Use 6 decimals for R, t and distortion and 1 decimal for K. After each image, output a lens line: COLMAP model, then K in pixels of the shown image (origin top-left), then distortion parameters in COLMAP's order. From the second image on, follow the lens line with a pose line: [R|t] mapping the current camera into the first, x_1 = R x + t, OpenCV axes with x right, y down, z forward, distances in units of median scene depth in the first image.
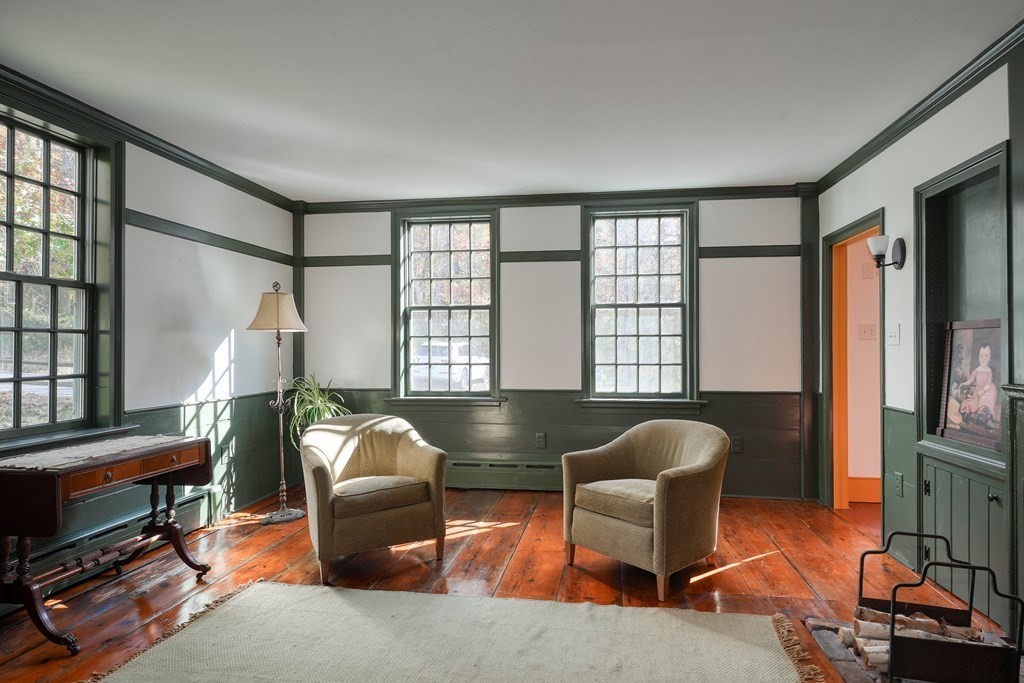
lens RADIAL K [[579.6, 0, 512.1], [0, 579.6, 343.1], [0, 0, 1]] dist [0.018930, -0.004422]
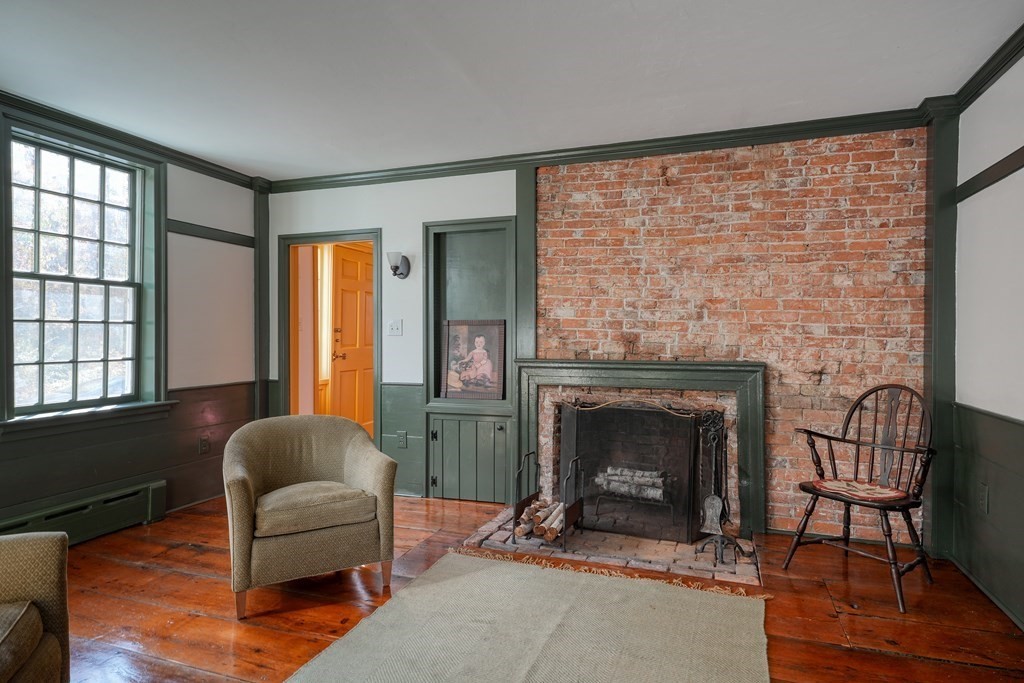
lens RADIAL K [[579.6, 0, 509.3], [0, 579.6, 339.7], [0, 0, 1]] dist [0.018930, -0.004422]
pose [[0.189140, -0.007611, 0.981921, -0.627595], [-0.005923, 0.999943, 0.008891, -0.000307], [-0.981932, -0.007497, 0.189084, 0.535002]]
